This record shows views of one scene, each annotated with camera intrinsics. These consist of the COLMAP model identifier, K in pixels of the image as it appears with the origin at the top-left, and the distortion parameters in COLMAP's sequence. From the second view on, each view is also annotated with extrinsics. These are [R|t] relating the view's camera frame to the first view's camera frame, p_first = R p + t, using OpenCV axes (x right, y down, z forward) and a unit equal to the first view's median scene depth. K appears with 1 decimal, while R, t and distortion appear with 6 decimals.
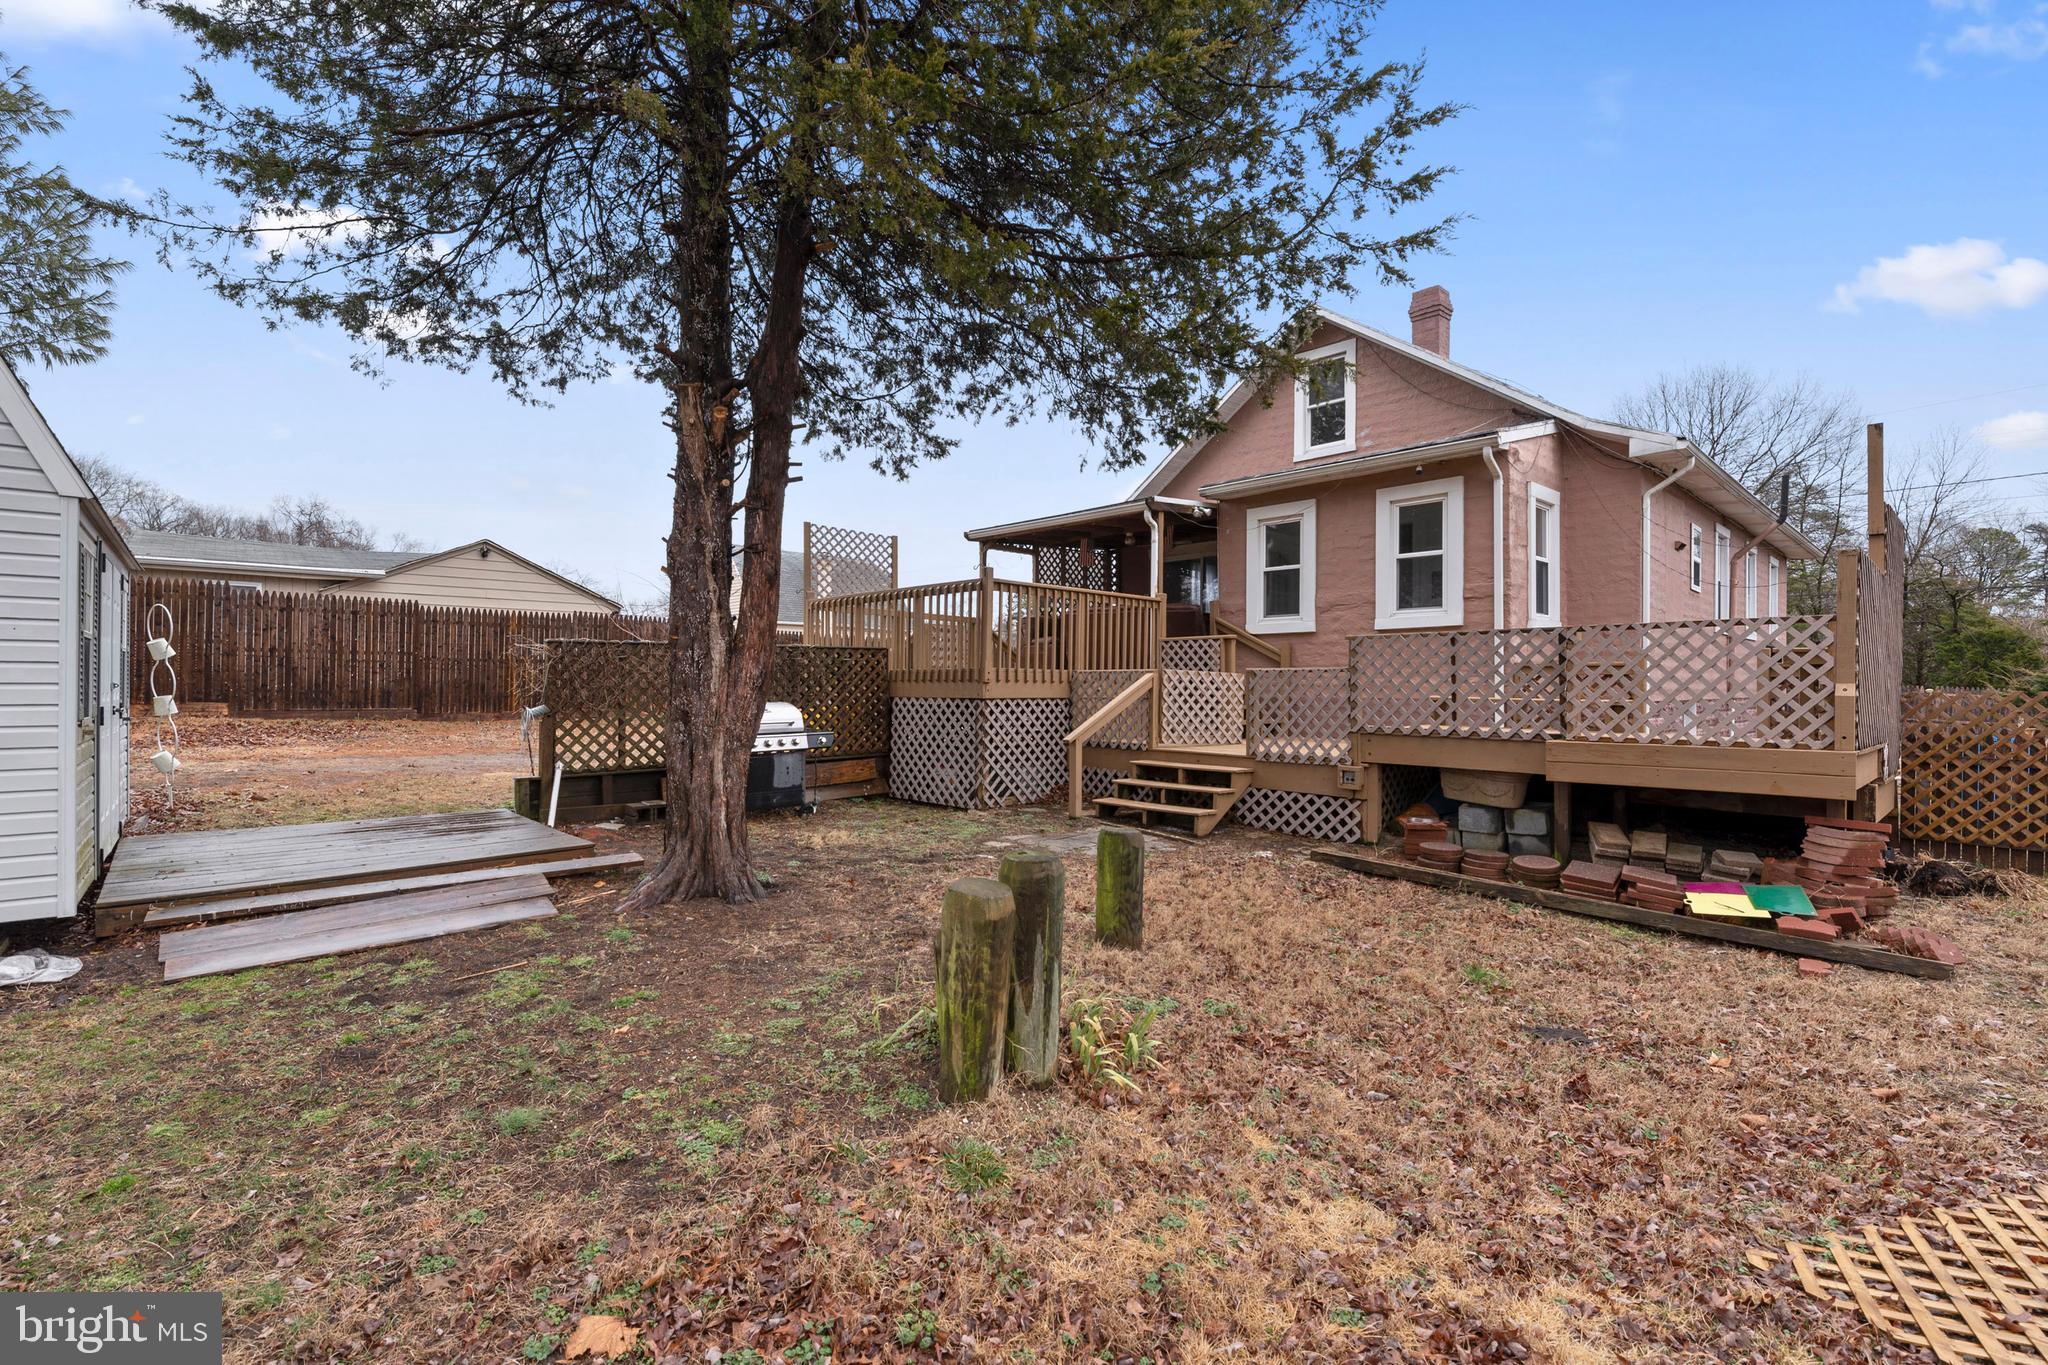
lens RADIAL K [[903.4, 0, 1036.2], [0, 903.4, 690.1], [0, 0, 1]] dist [-0.000880, -0.000082]
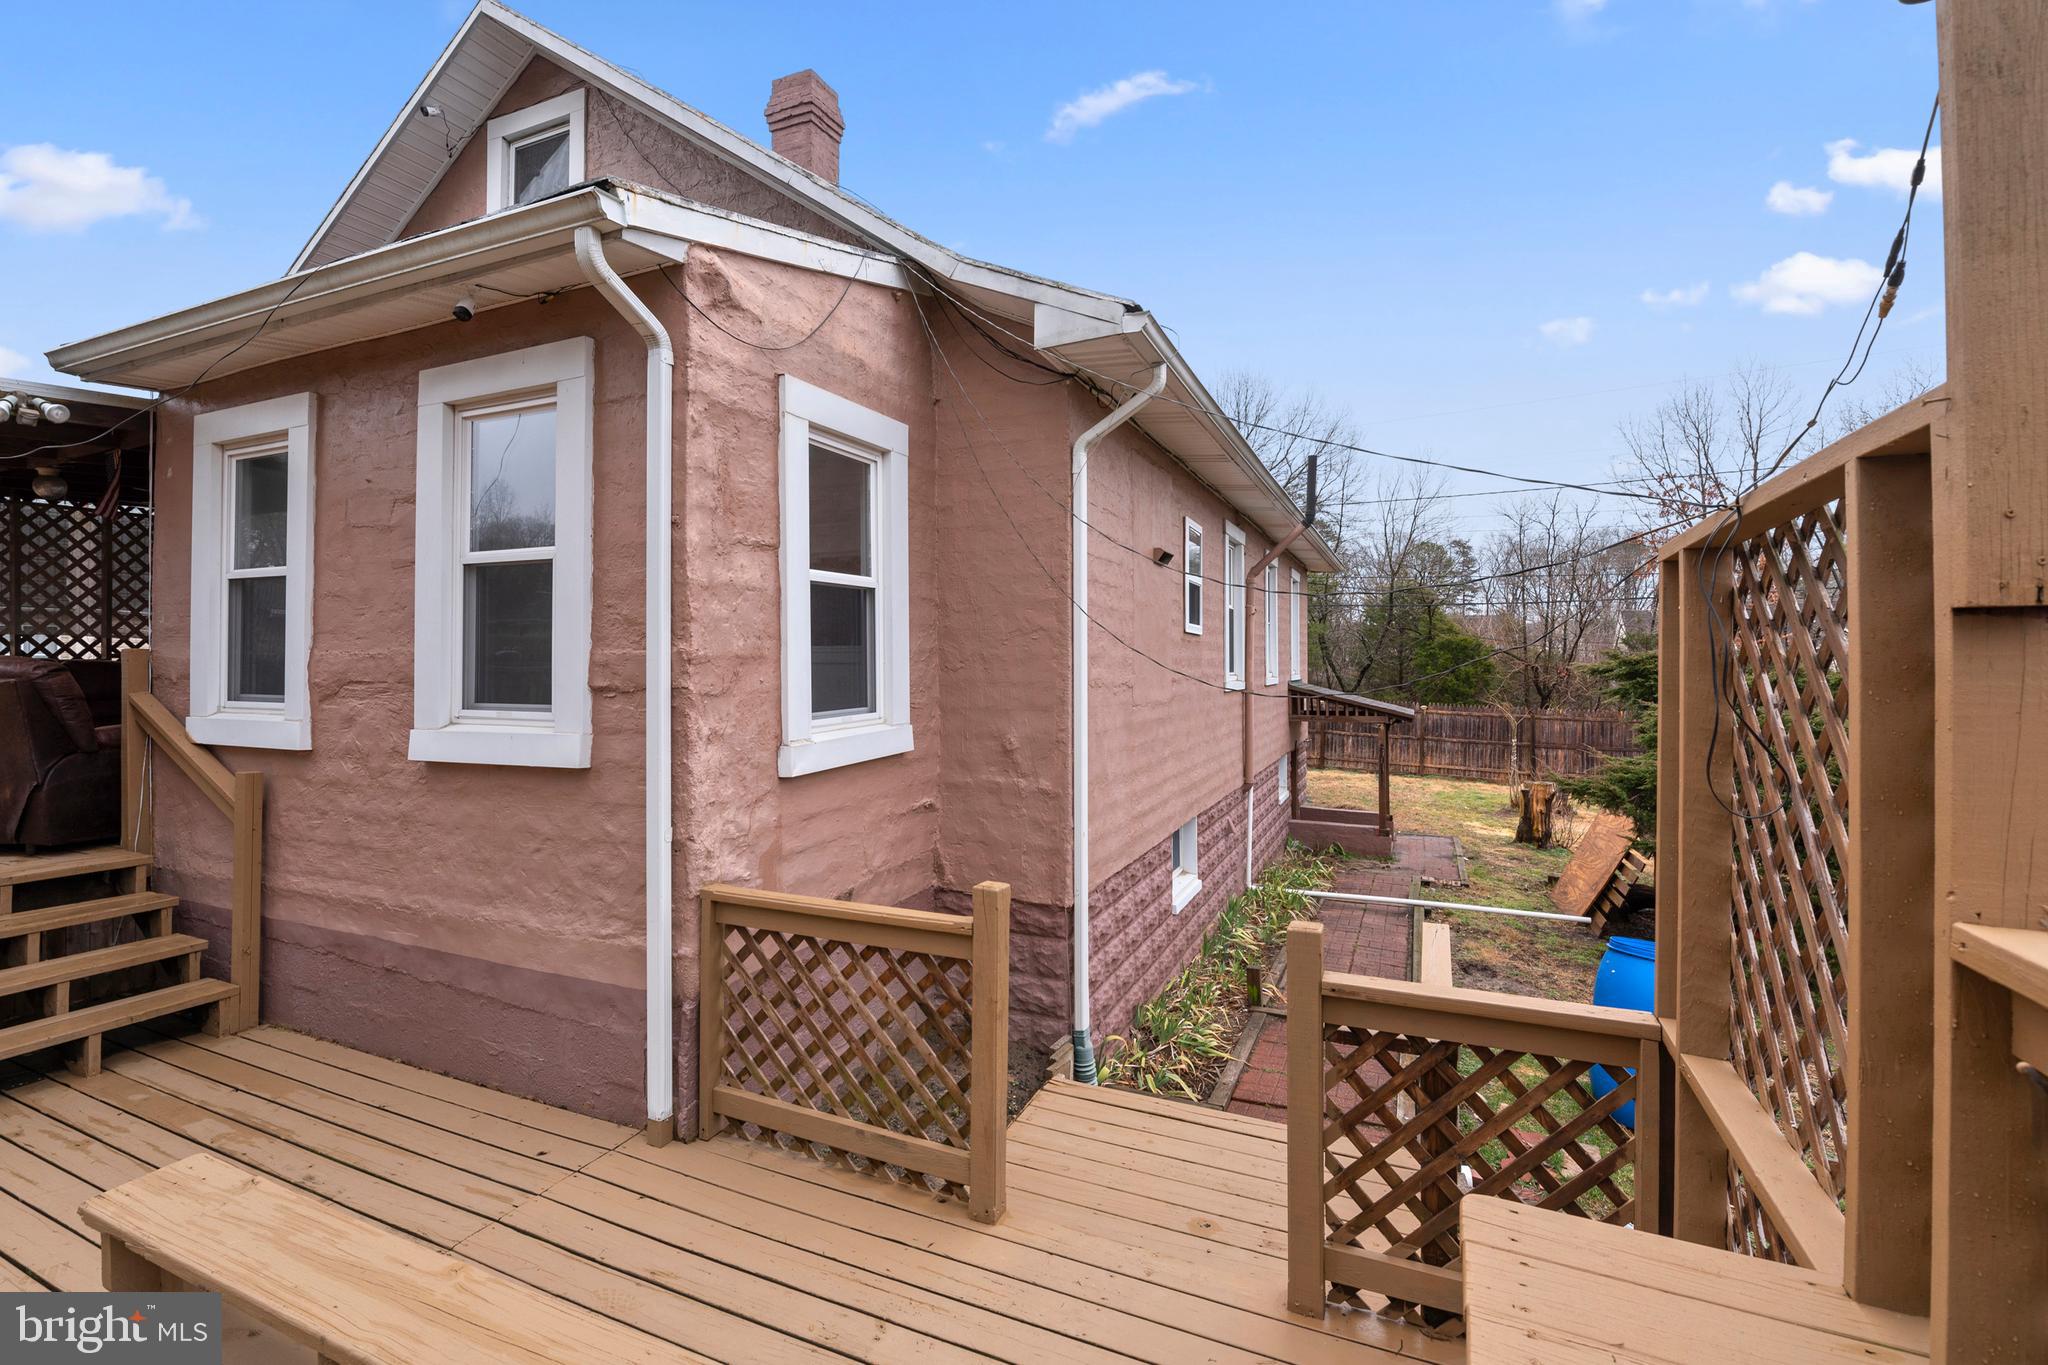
lens RADIAL K [[903.4, 0, 1017.2], [0, 903.4, 665.7], [0, 0, 1]] dist [-0.000880, -0.000082]
pose [[0.923453, -0.006821, 0.383651, 0.463000], [0.007701, 0.999970, -0.000757, -0.103239], [-0.383635, 0.003653, 0.923478, 0.582457]]
